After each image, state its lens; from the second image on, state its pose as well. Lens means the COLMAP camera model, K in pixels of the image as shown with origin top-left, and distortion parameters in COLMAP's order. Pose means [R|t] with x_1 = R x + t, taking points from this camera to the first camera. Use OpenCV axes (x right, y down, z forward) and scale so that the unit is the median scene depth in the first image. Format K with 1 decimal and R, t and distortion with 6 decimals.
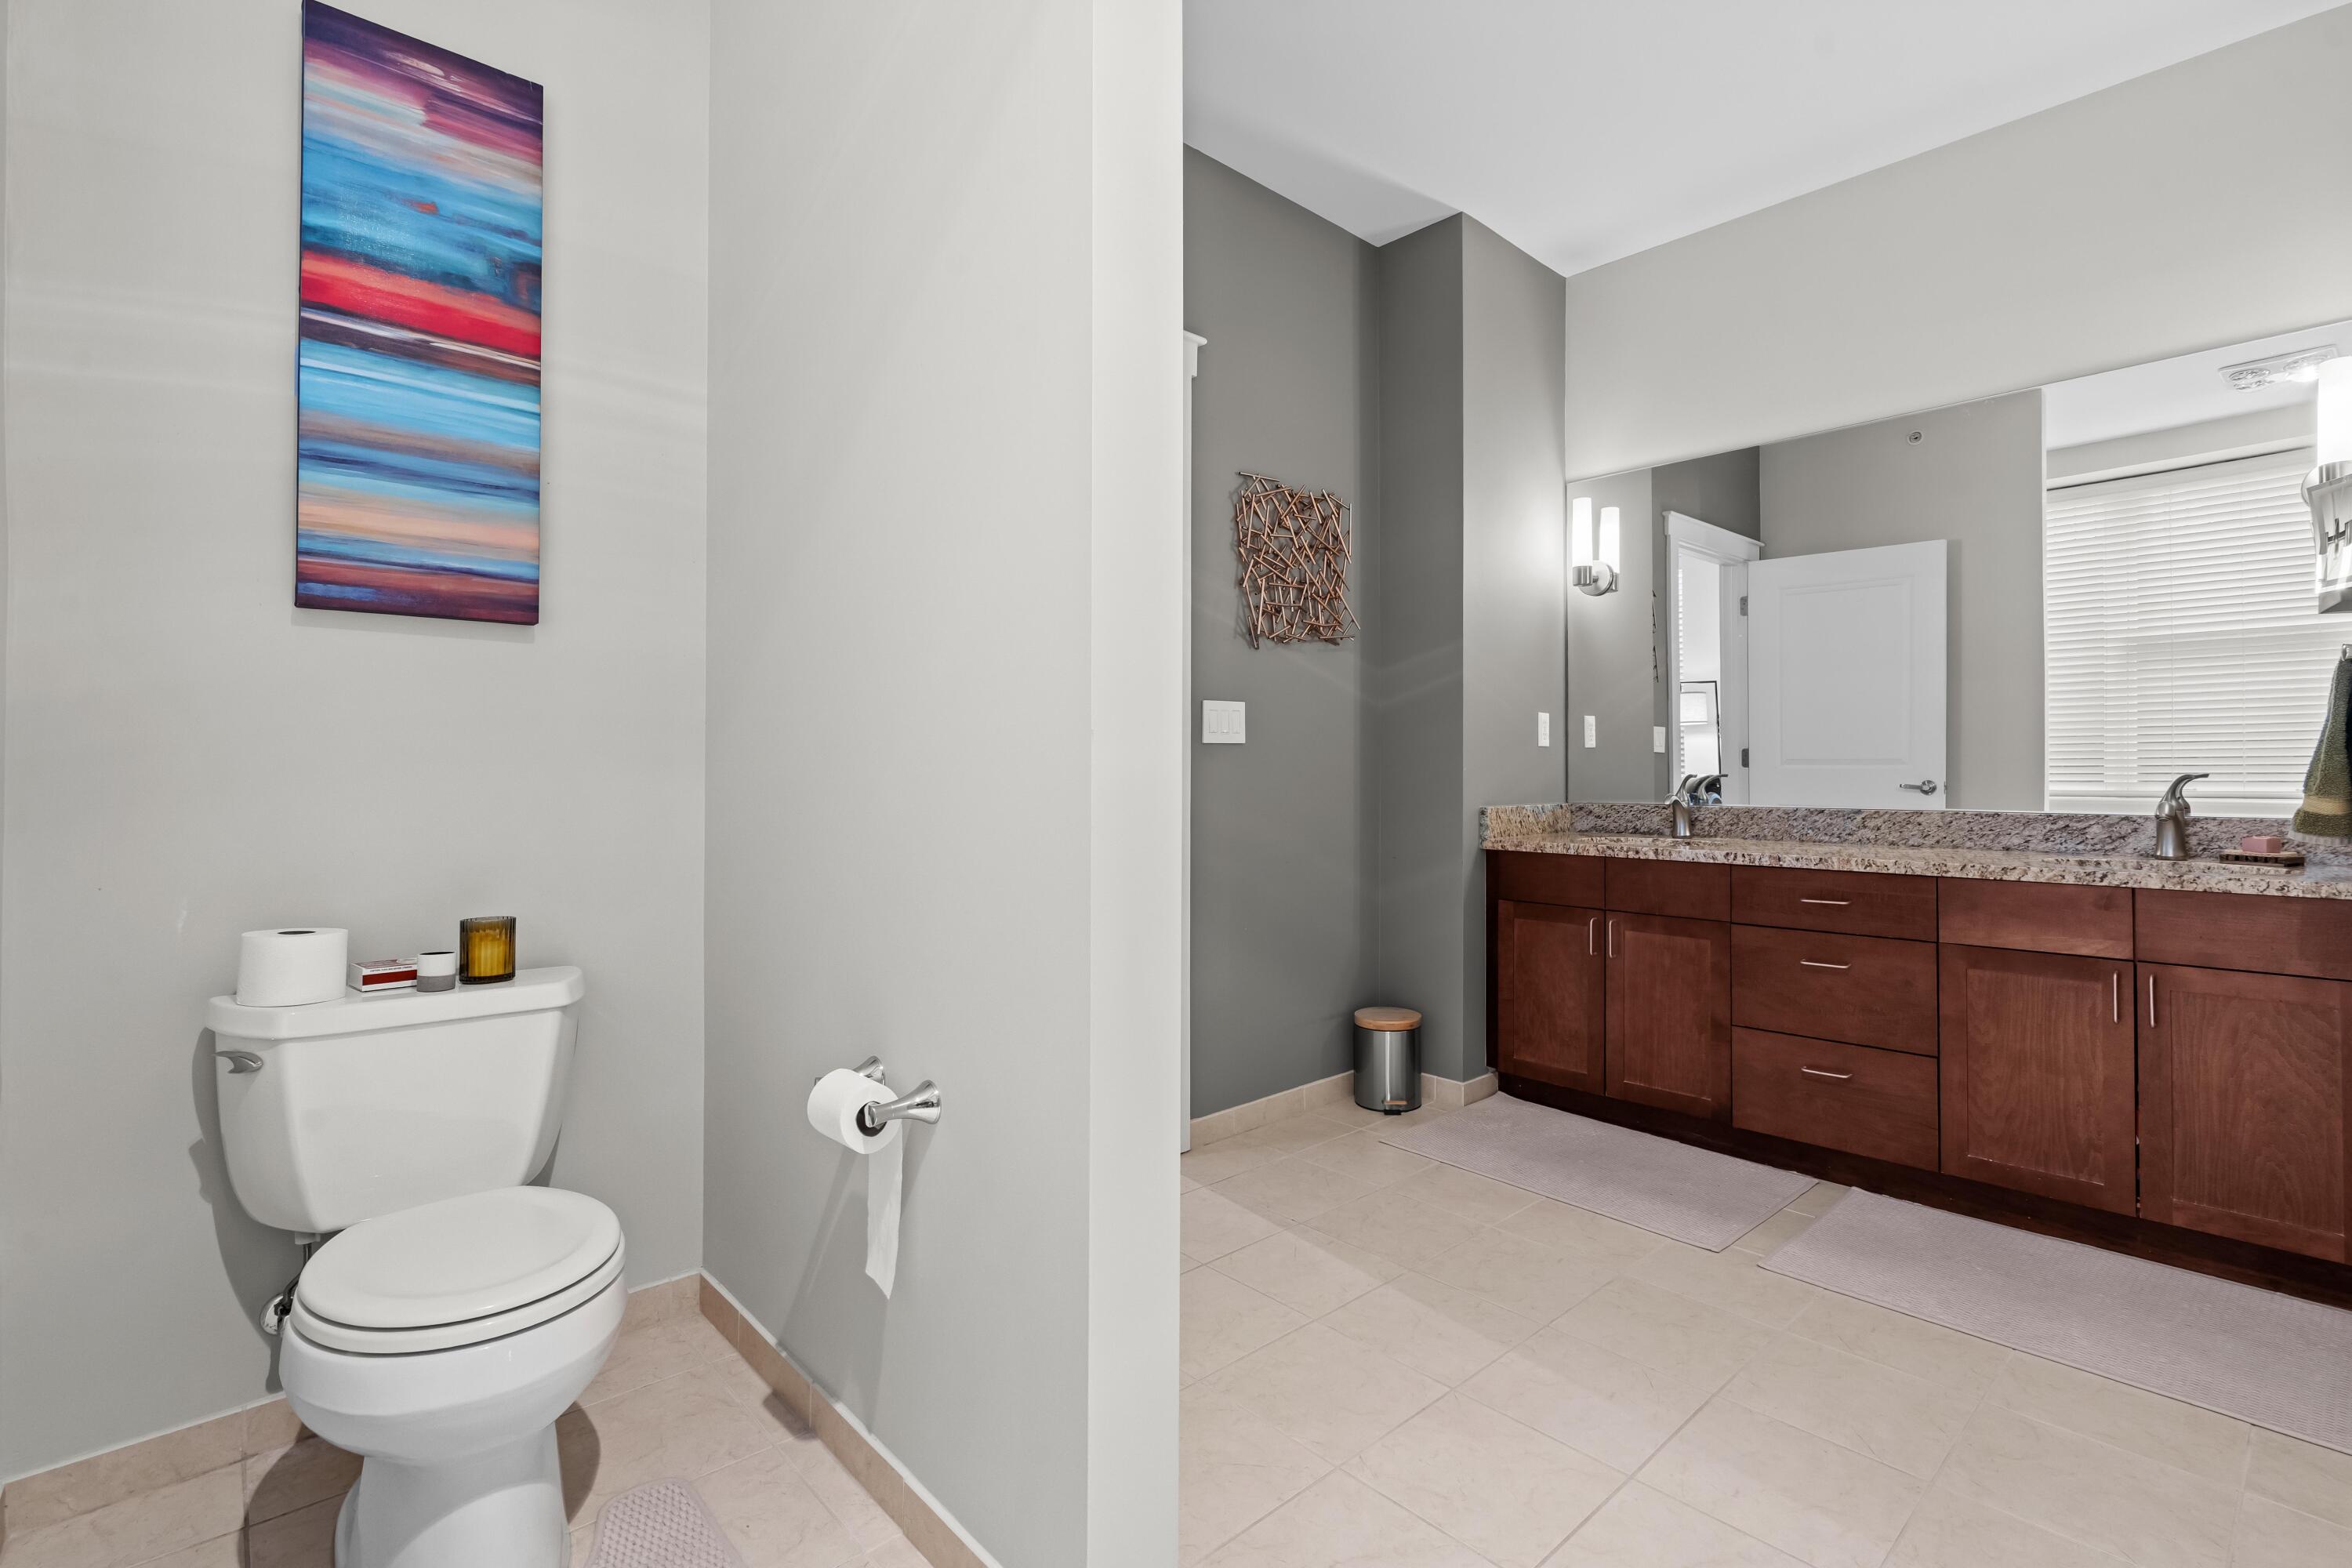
lens RADIAL K [[1073.4, 0, 1169.8], [0, 1073.4, 761.8], [0, 0, 1]] dist [-0.005789, 0.000656]
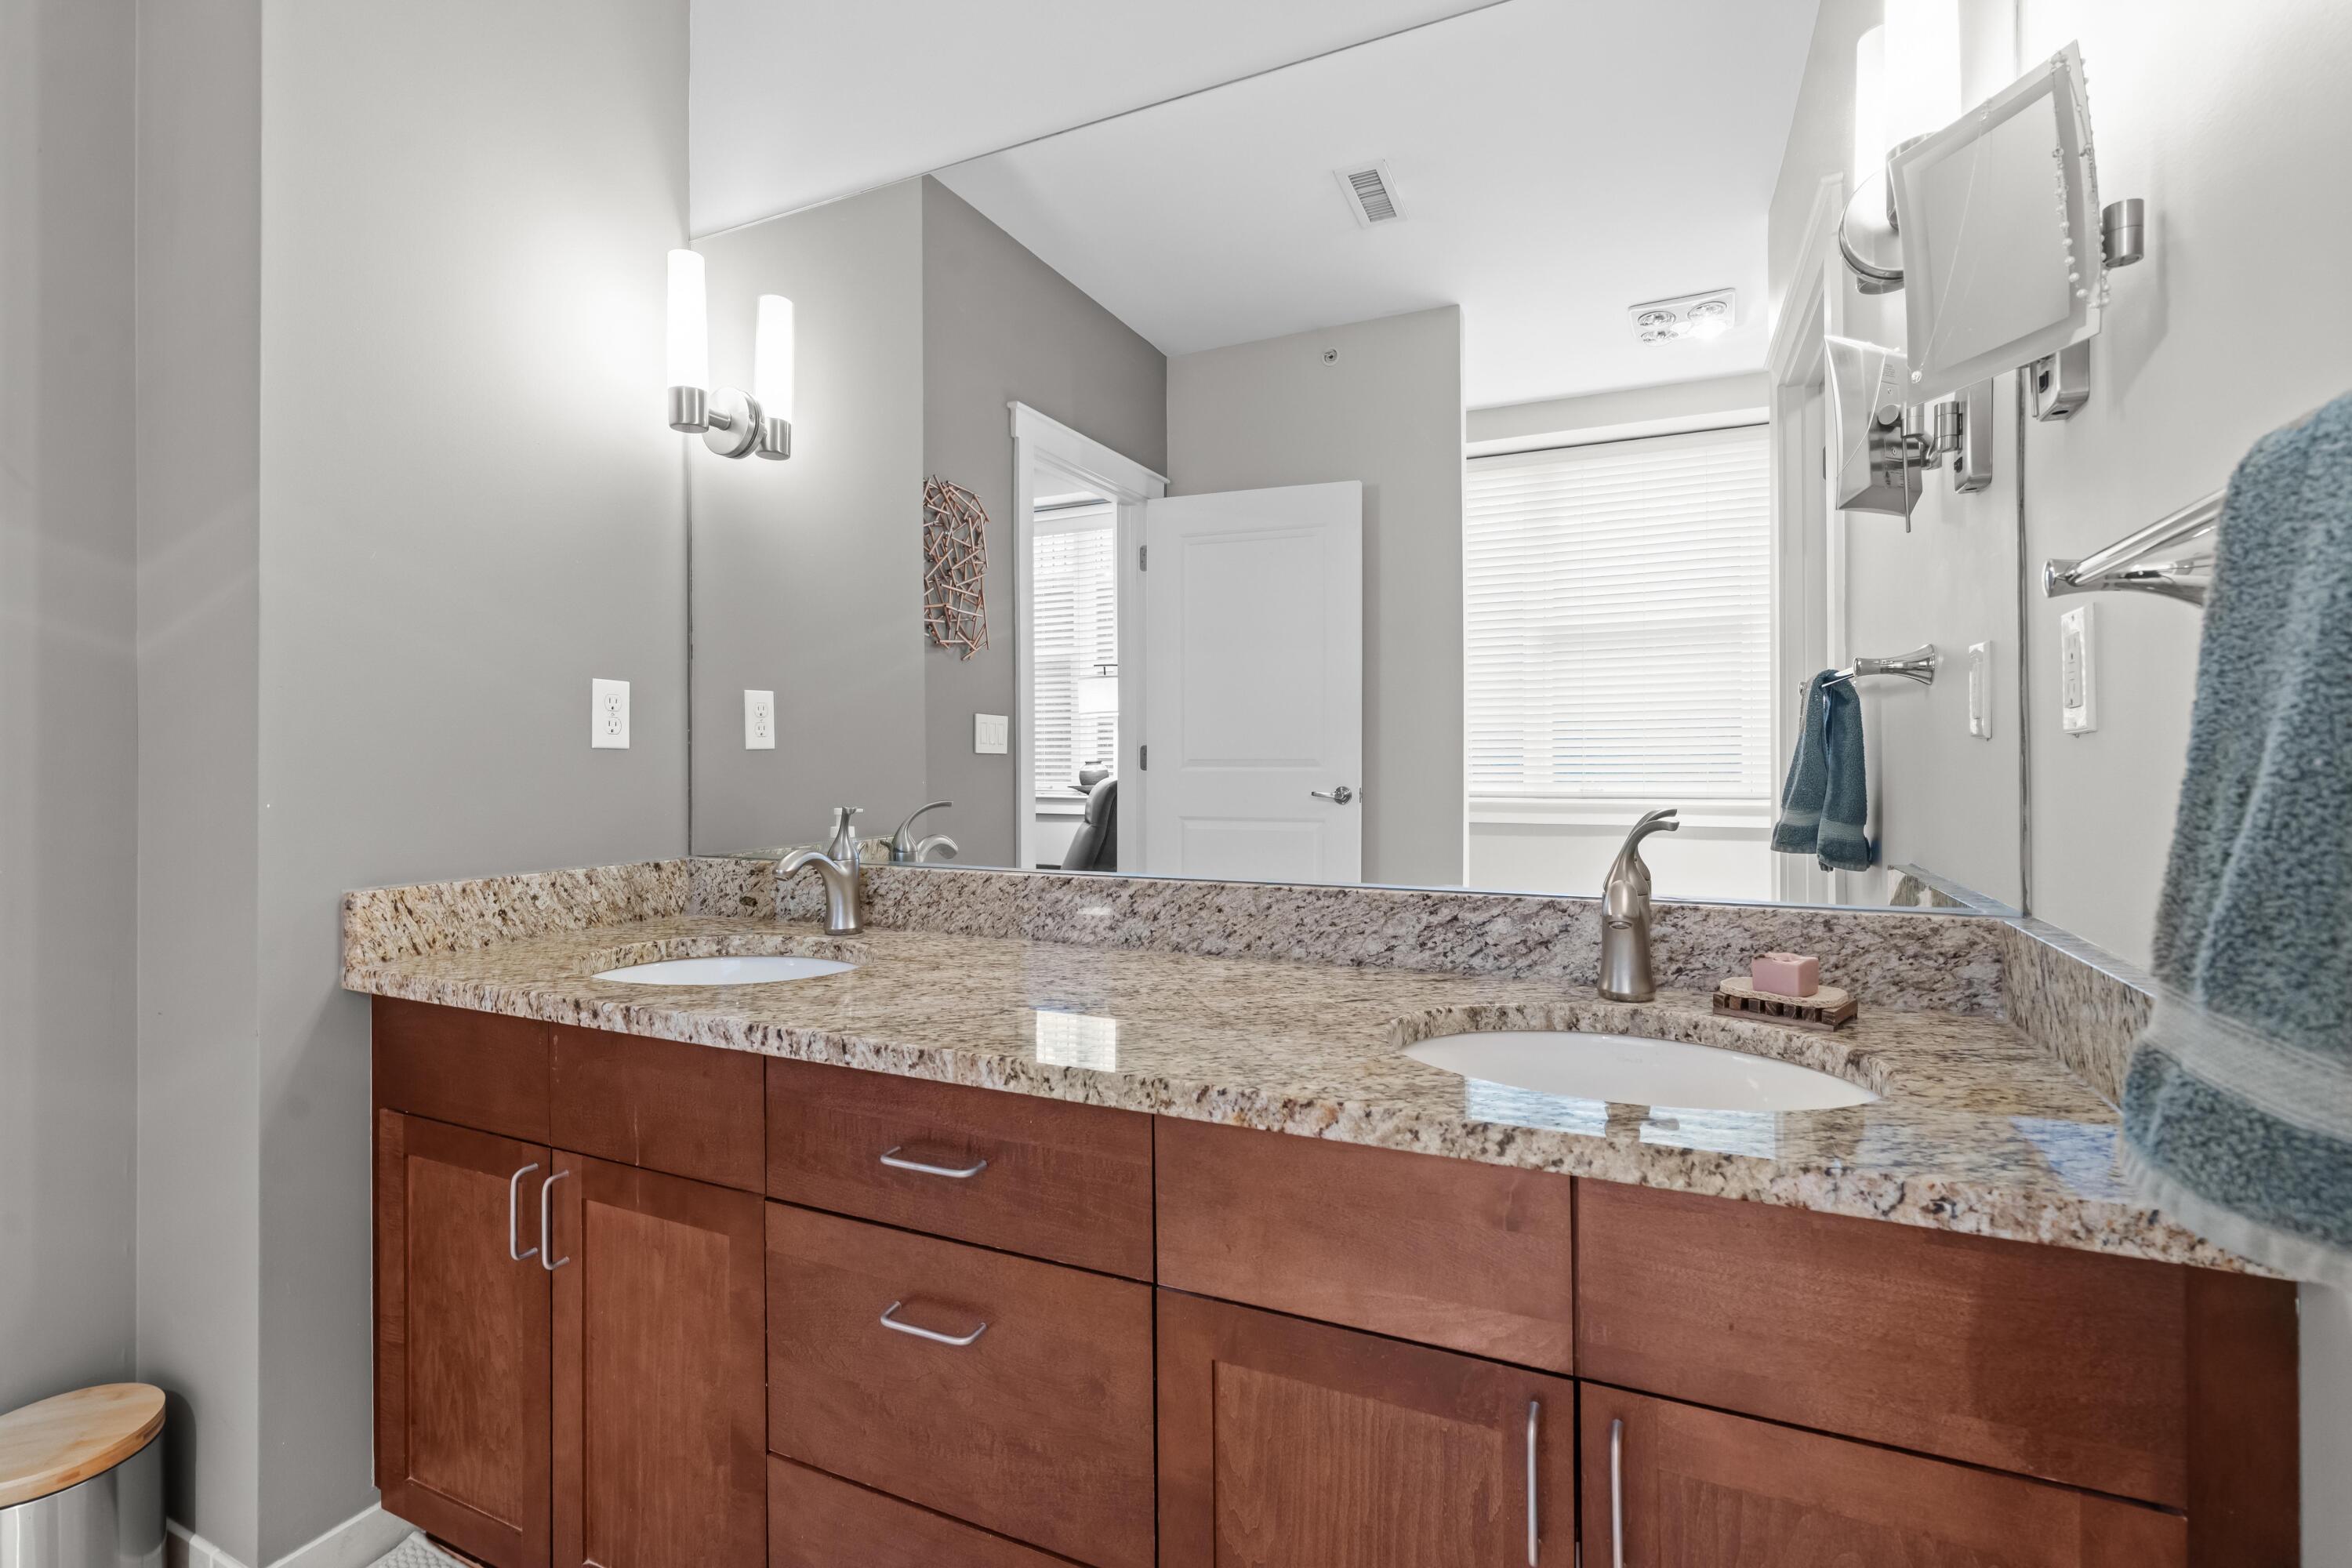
lens RADIAL K [[1073.4, 0, 1156.7], [0, 1073.4, 758.6], [0, 0, 1]] dist [-0.005789, 0.000656]
pose [[0.926038, -0.003053, 0.377417, 0.513657], [0.000465, 0.999976, 0.006949, -0.016502], [-0.377429, -0.006259, 0.926017, 0.581177]]
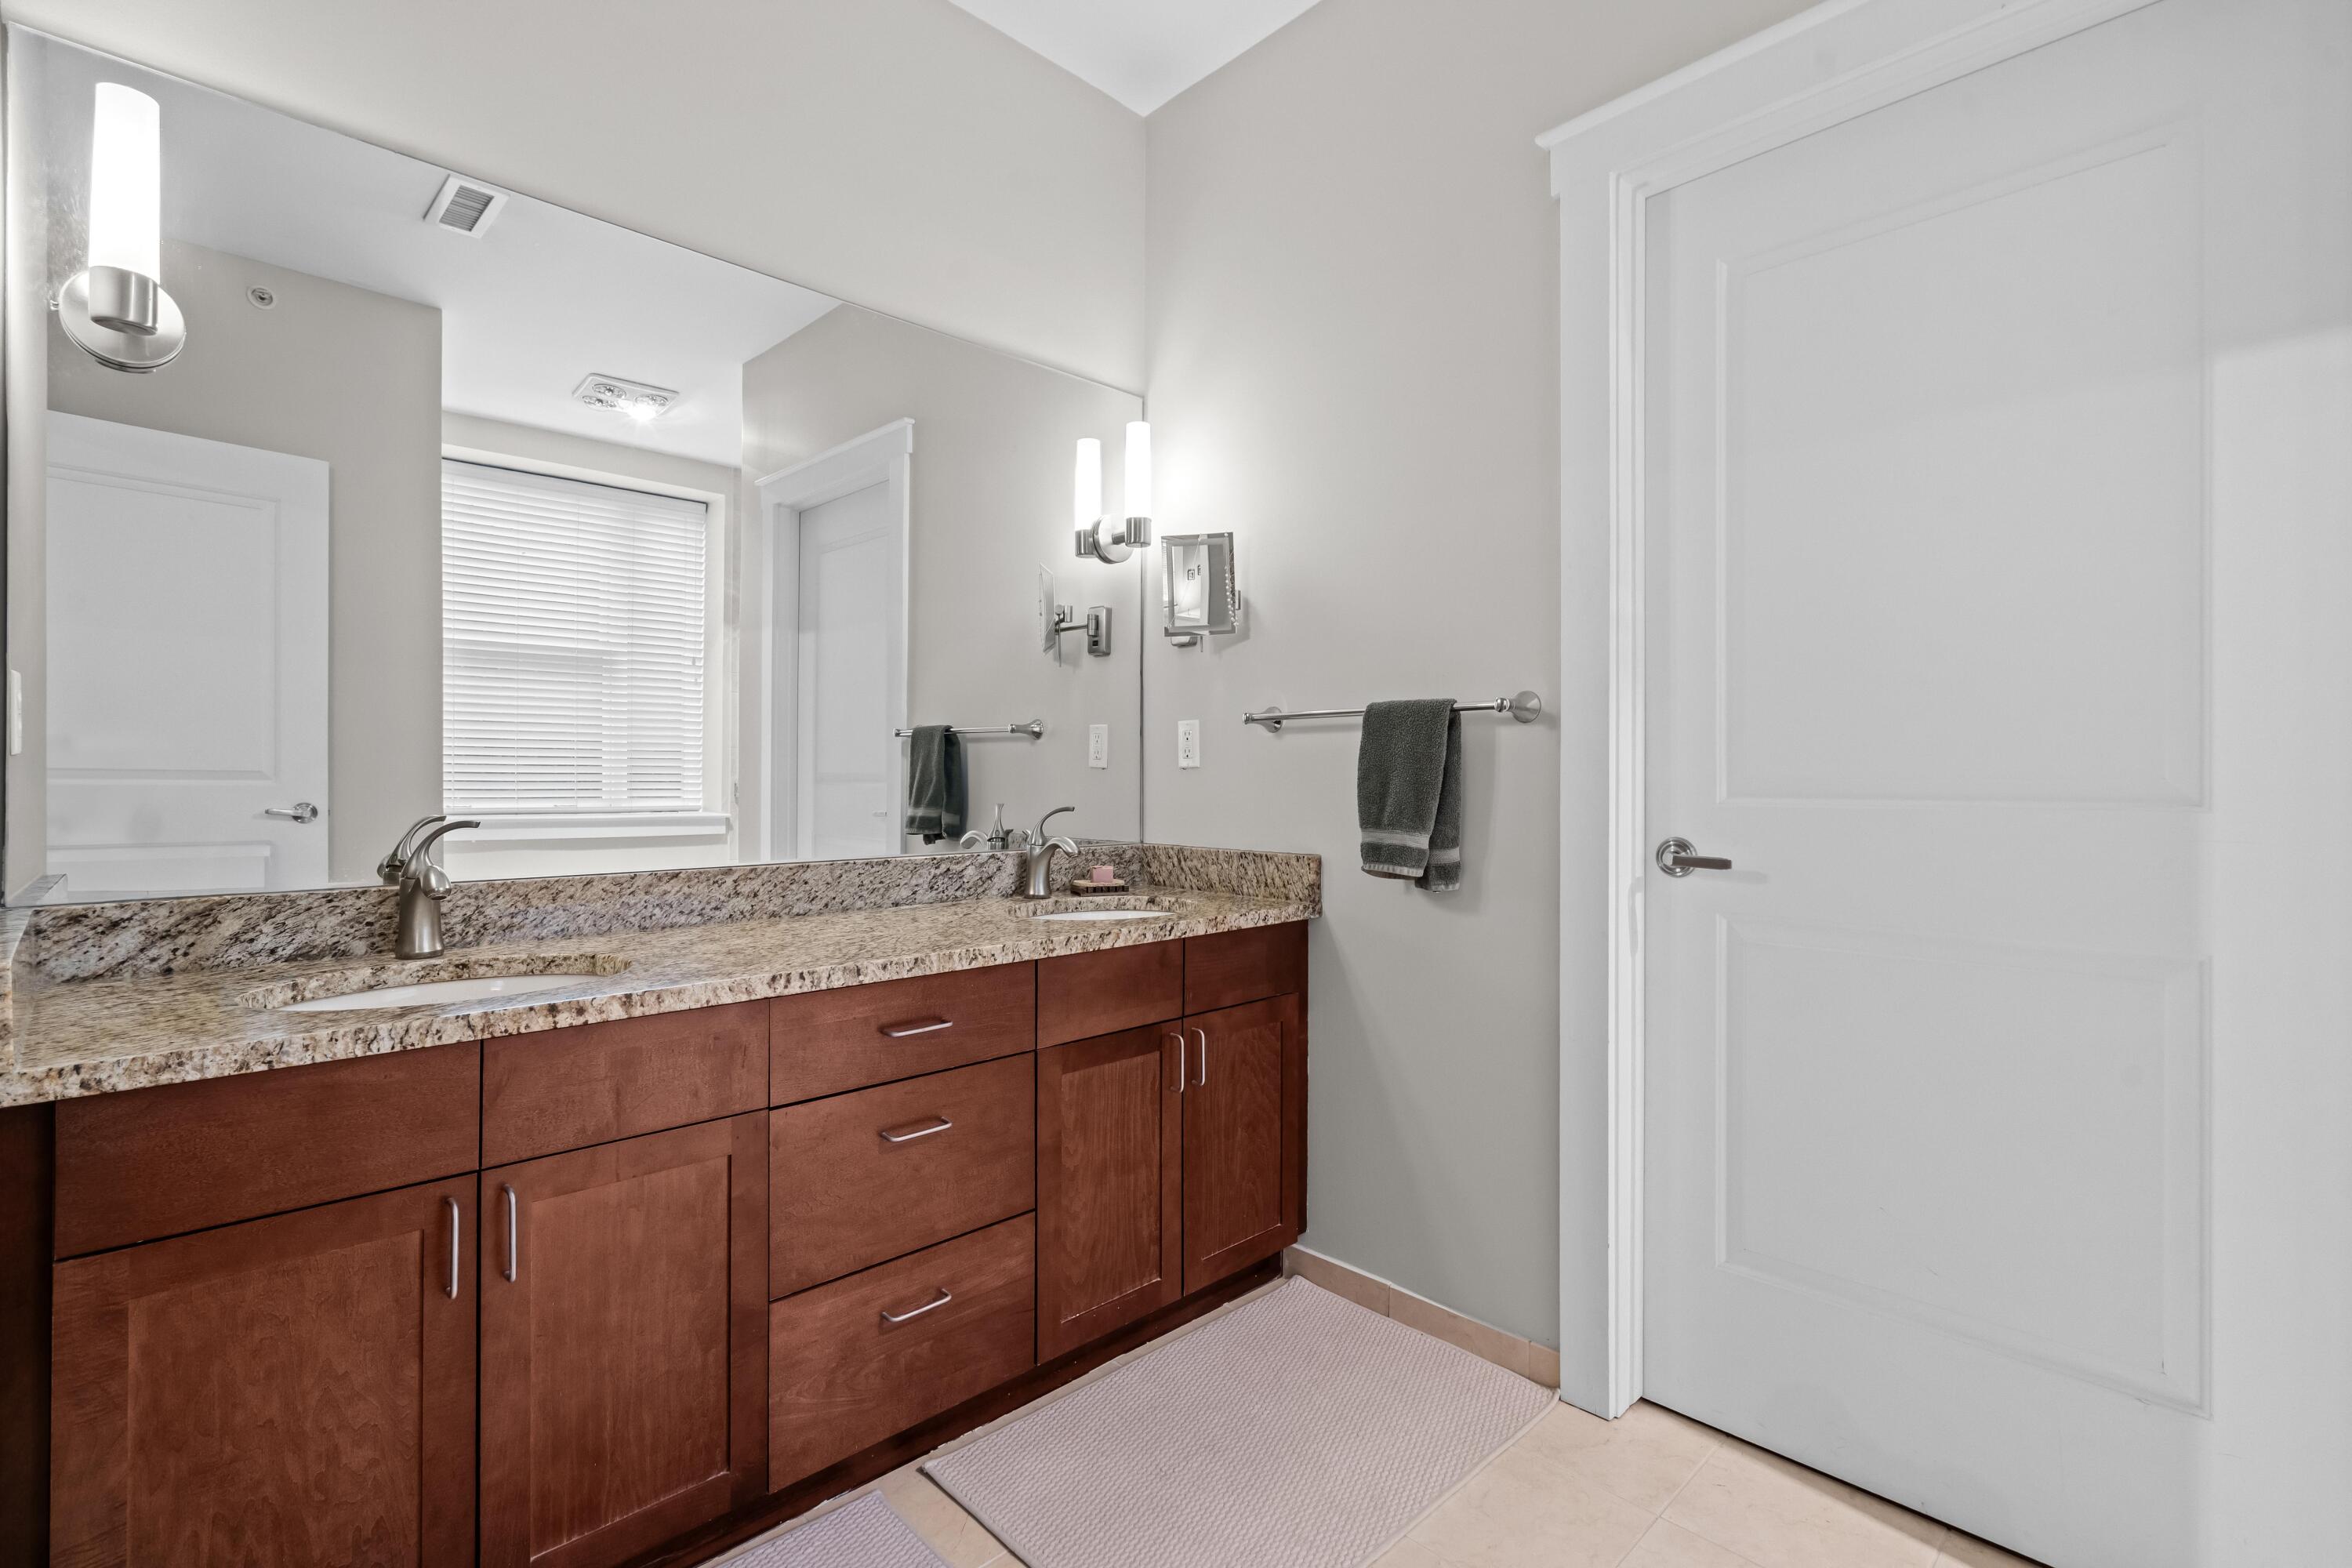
lens RADIAL K [[1073.4, 0, 1196.3], [0, 1073.4, 777.2], [0, 0, 1]] dist [-0.005789, 0.000656]
pose [[-0.045396, -0.001303, 0.998968, -0.008347], [-0.013985, 0.999902, 0.000669, -0.015007], [-0.998871, -0.013940, -0.045410, 0.825913]]
